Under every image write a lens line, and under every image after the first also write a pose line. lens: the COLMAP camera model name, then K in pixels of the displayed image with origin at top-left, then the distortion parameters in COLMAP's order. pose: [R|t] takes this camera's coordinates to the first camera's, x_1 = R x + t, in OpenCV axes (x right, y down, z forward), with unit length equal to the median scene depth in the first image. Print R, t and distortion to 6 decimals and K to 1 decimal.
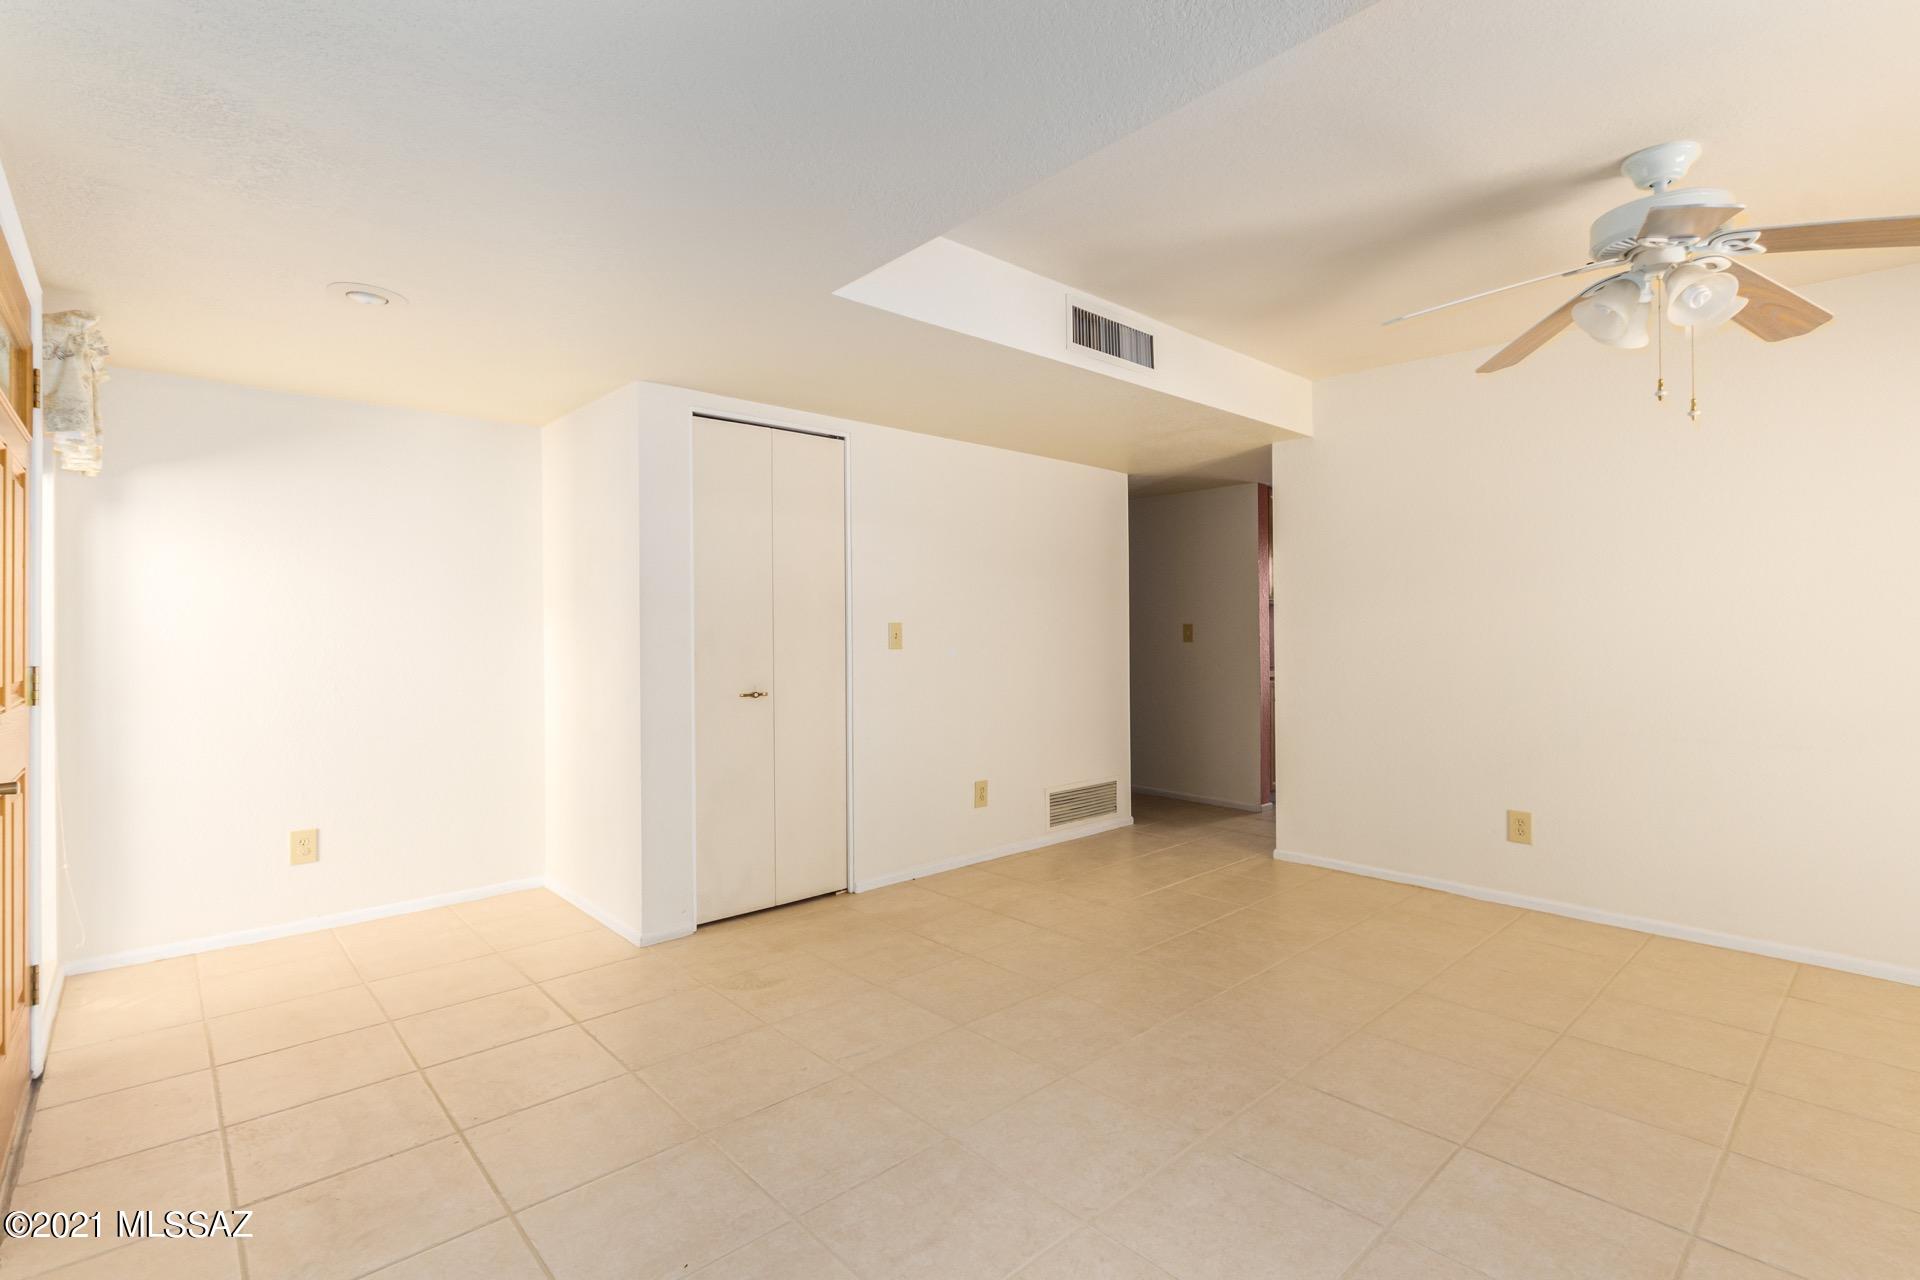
lens RADIAL K [[881.8, 0, 970.7], [0, 881.8, 630.4], [0, 0, 1]] dist [0.000968, -0.000668]
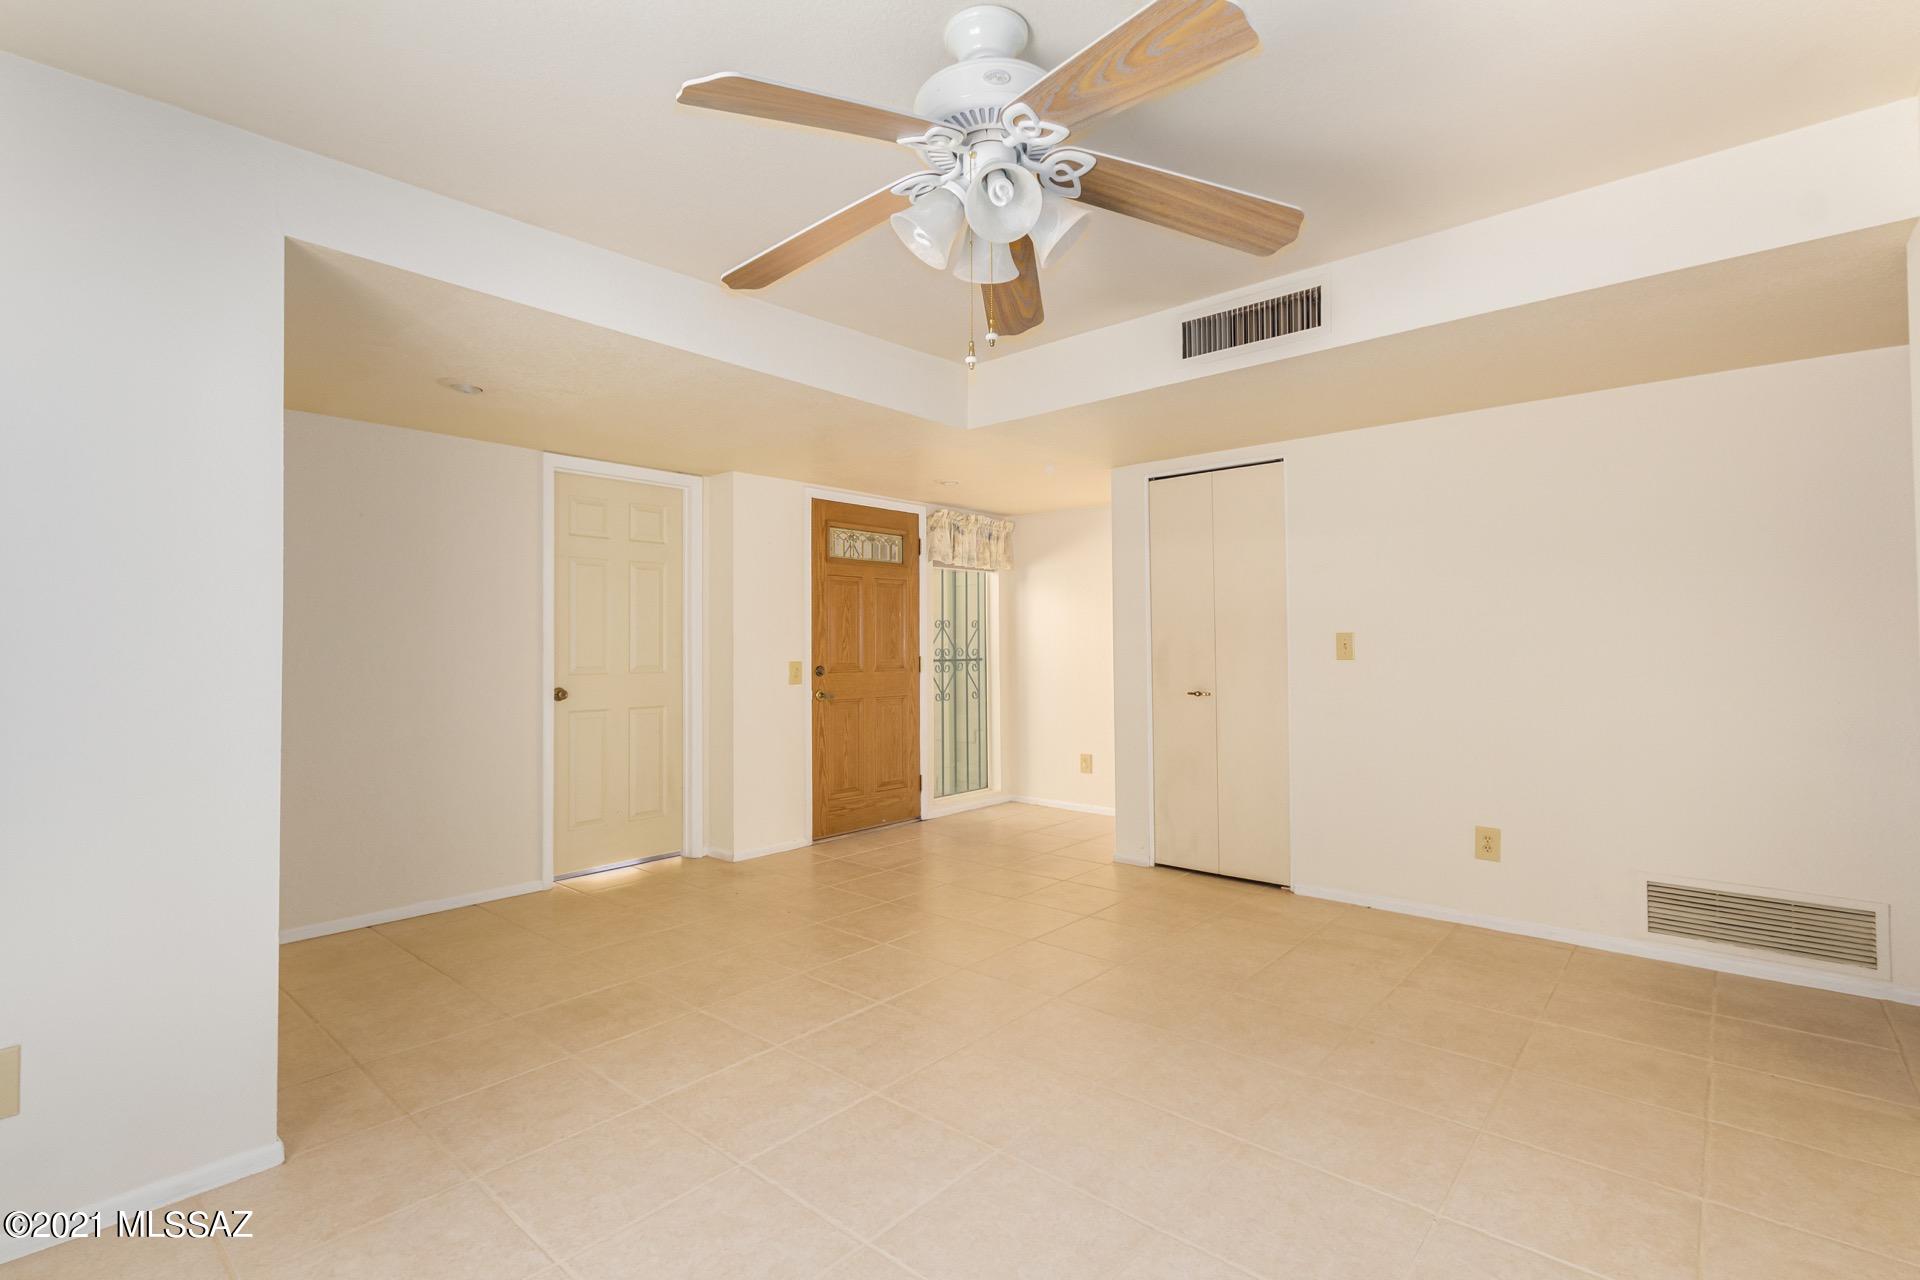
lens RADIAL K [[881.8, 0, 970.7], [0, 881.8, 630.4], [0, 0, 1]] dist [0.000968, -0.000668]
pose [[0.118860, -0.012804, -0.992828, 0.872841], [0.002582, 0.999917, -0.012587, -0.000126], [0.992908, -0.001067, 0.118883, 0.504890]]
